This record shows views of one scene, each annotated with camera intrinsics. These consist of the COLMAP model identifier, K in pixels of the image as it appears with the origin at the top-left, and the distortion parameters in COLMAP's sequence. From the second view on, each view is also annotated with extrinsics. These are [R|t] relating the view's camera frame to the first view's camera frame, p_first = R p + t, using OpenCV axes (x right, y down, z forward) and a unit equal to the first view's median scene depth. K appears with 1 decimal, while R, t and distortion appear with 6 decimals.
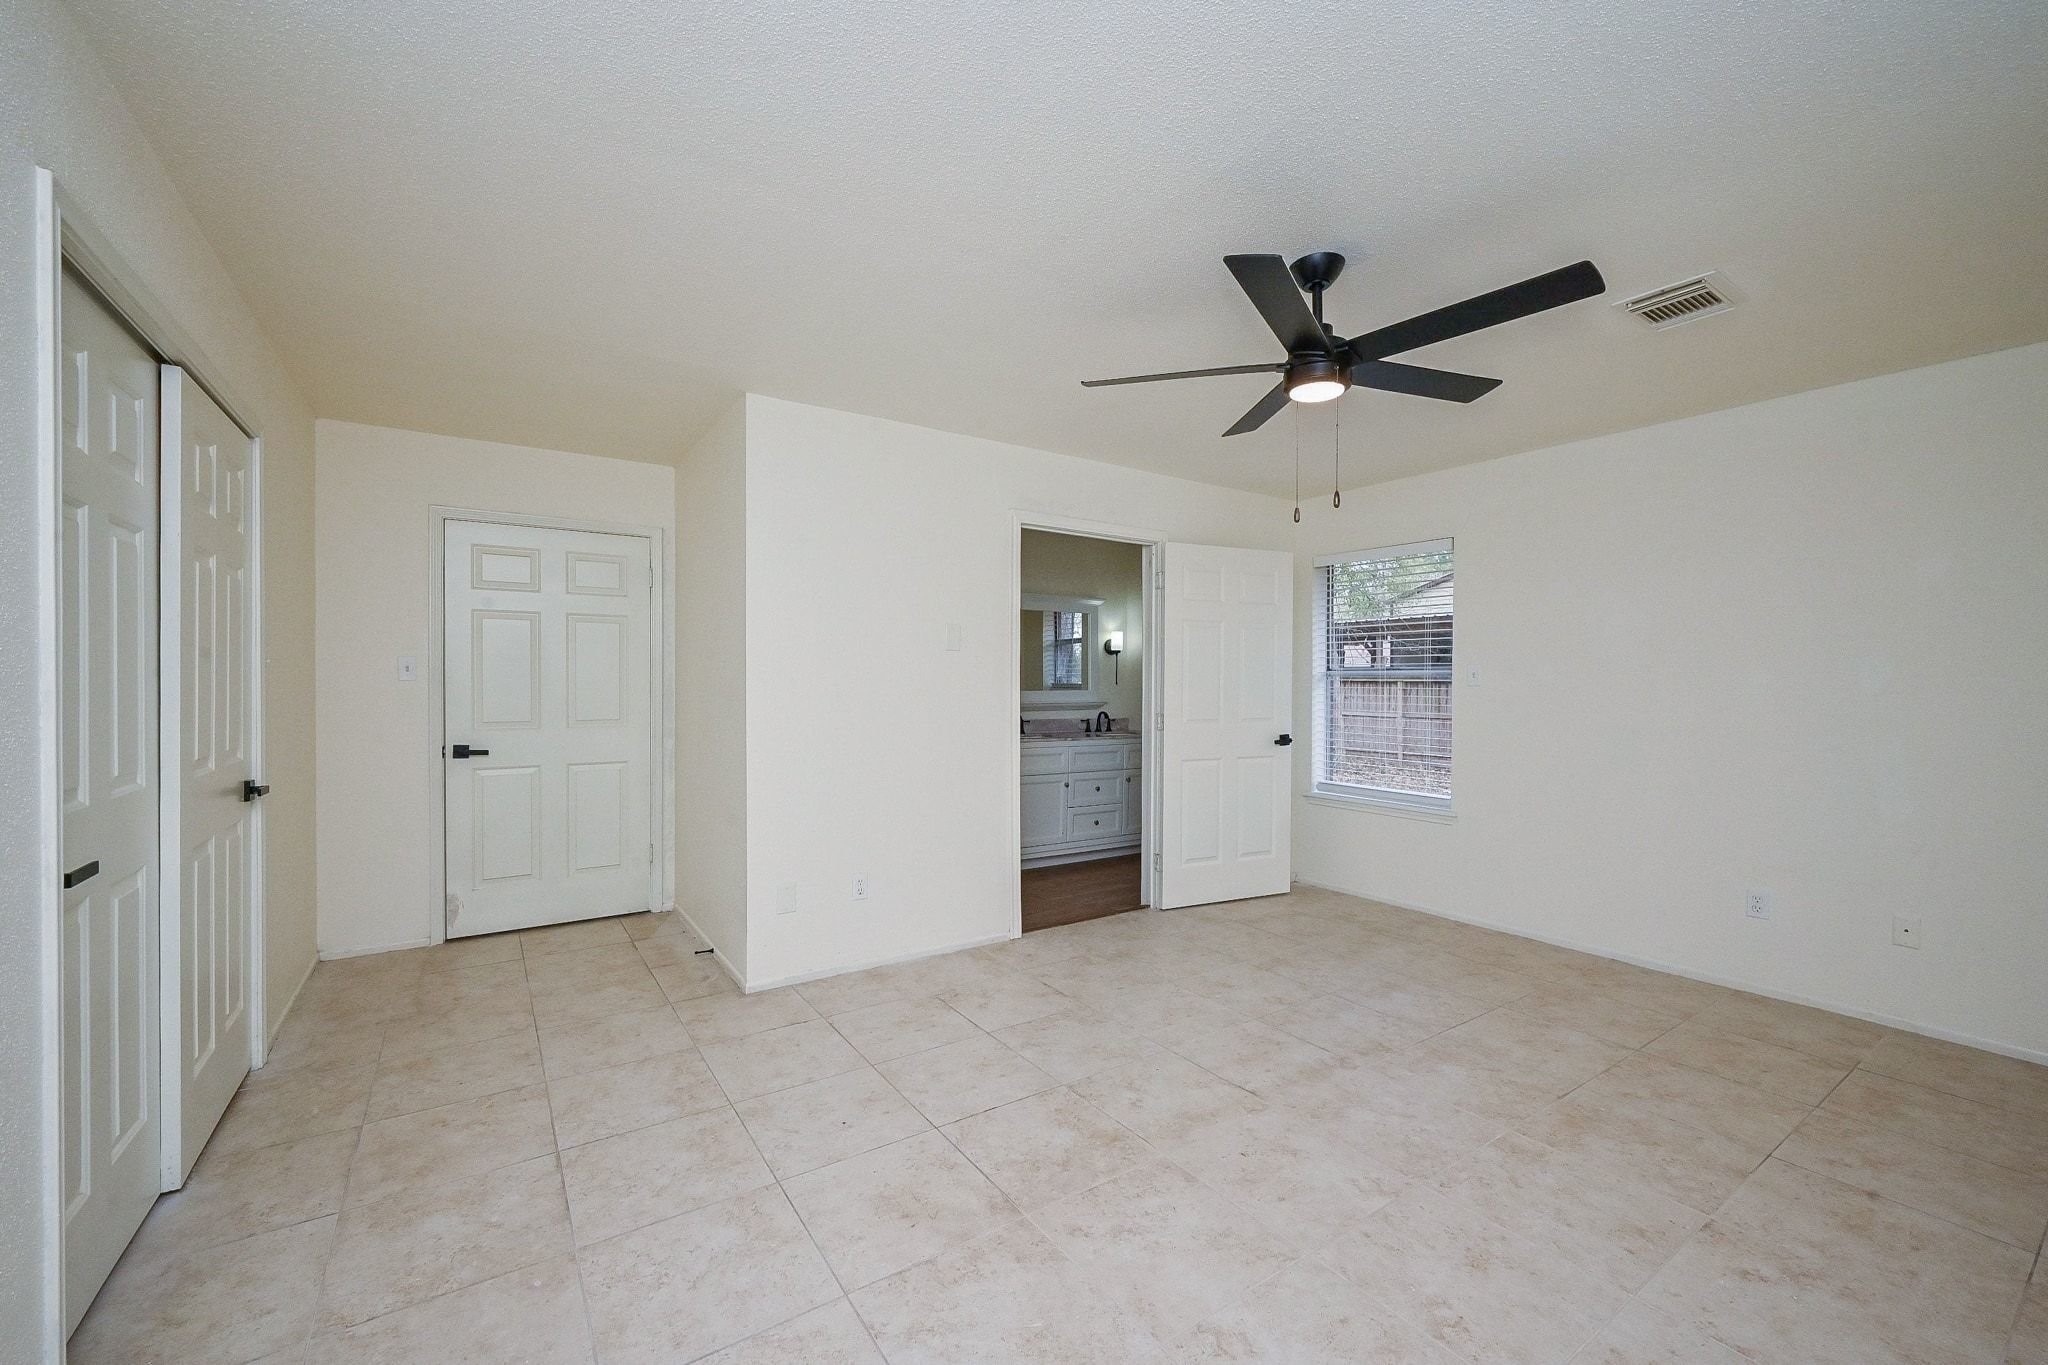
lens RADIAL K [[813.3, 0, 1012.2], [0, 813.3, 684.3], [0, 0, 1]] dist [-0.001545, -0.000186]
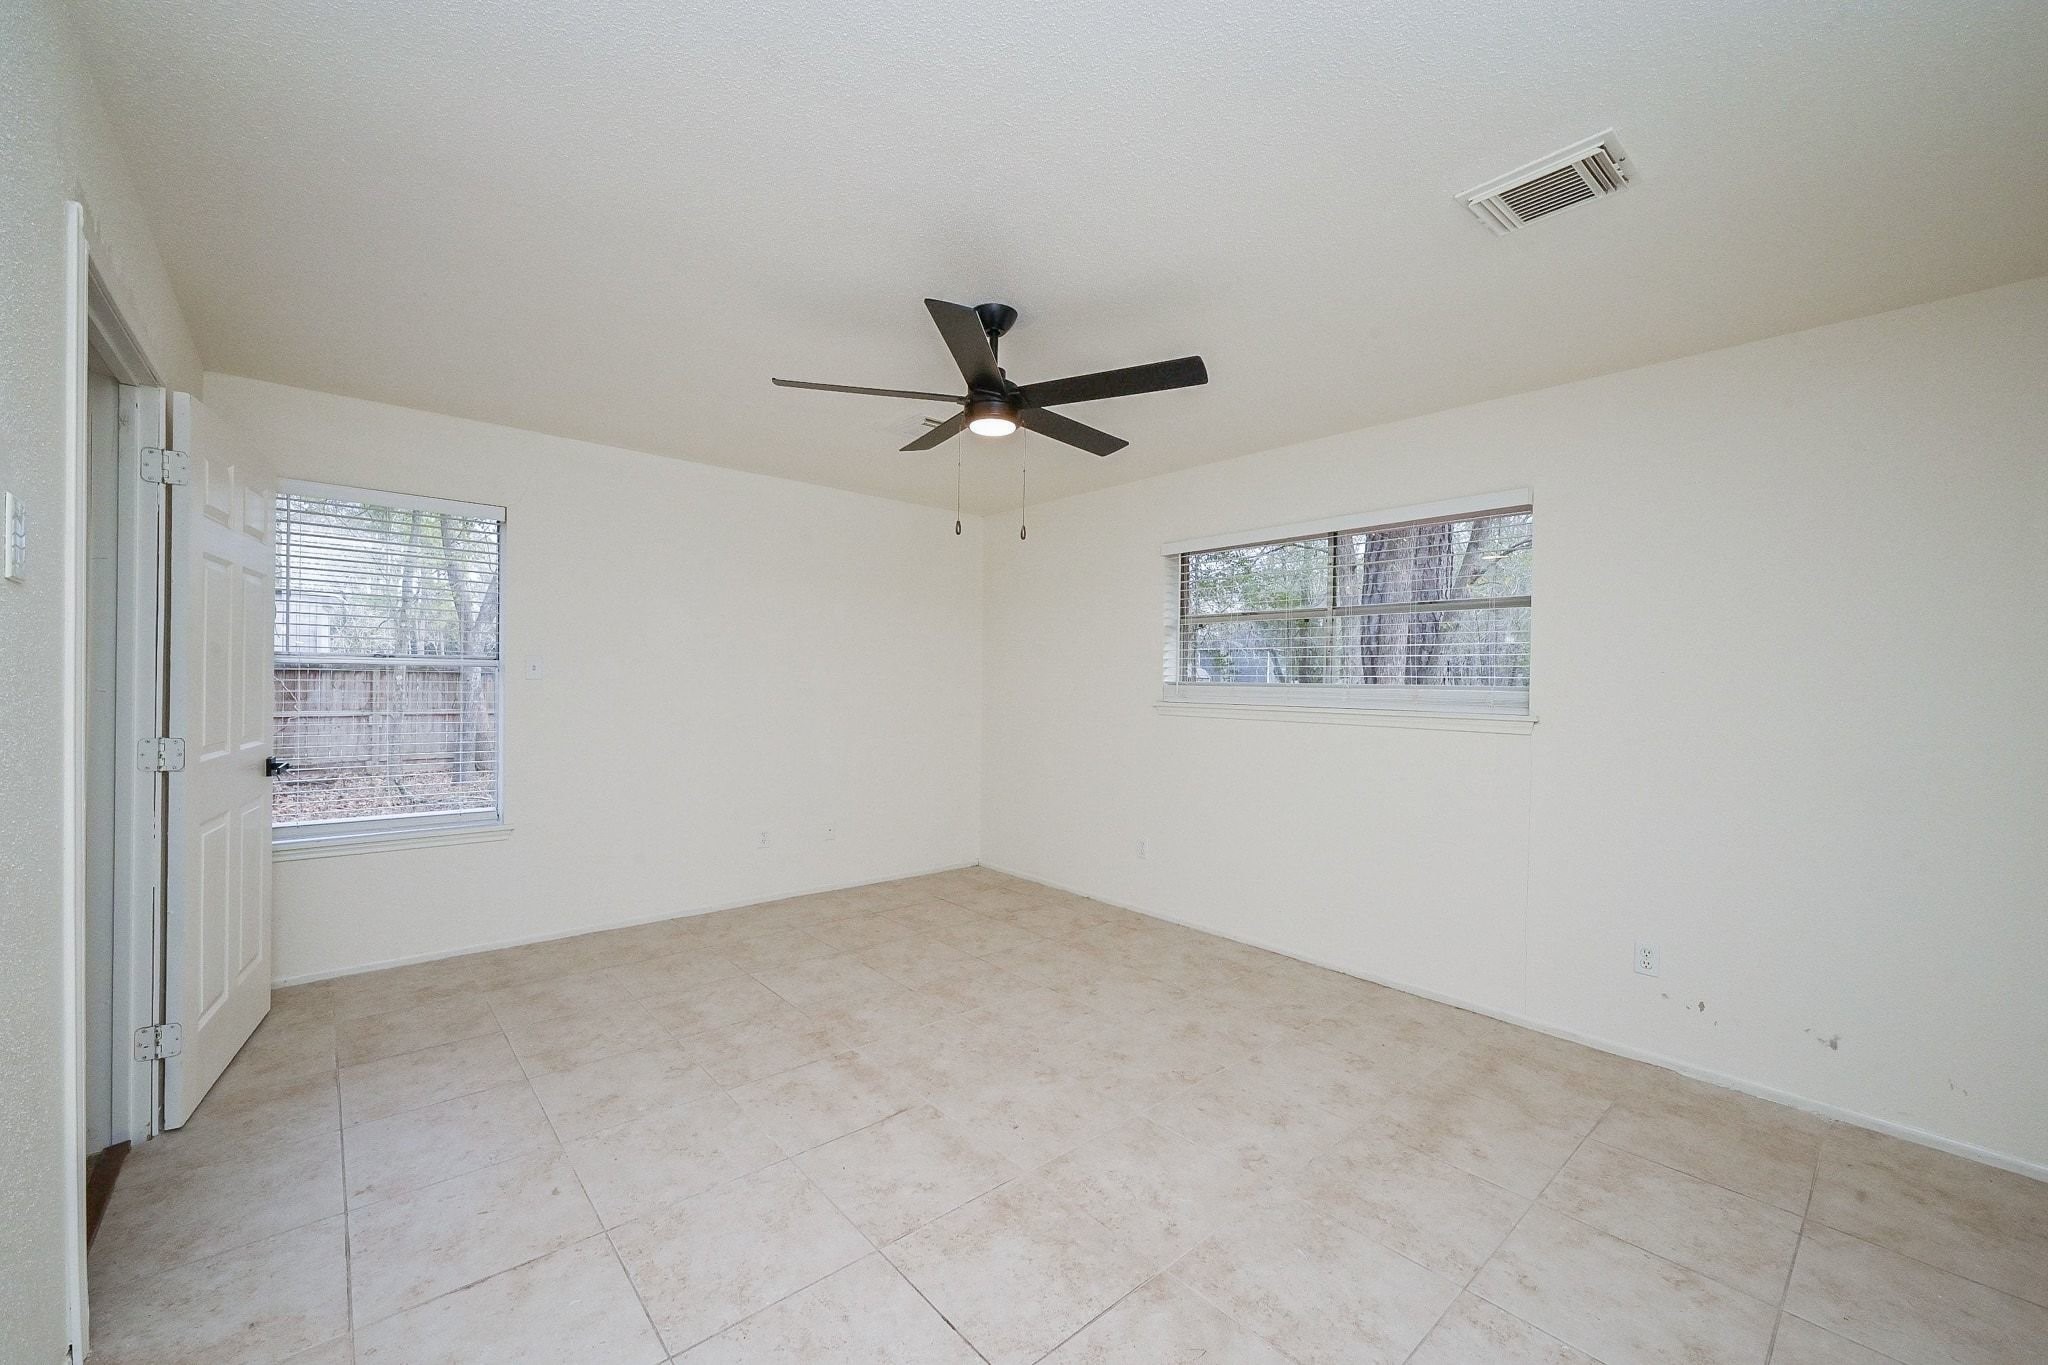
lens RADIAL K [[813.3, 0, 1012.2], [0, 813.3, 684.3], [0, 0, 1]] dist [-0.001545, -0.000186]
pose [[-0.132674, -0.011459, 0.991094, -0.601613], [-0.013264, 0.999864, 0.009784, -0.012411], [-0.991071, -0.011848, -0.132807, 0.901525]]
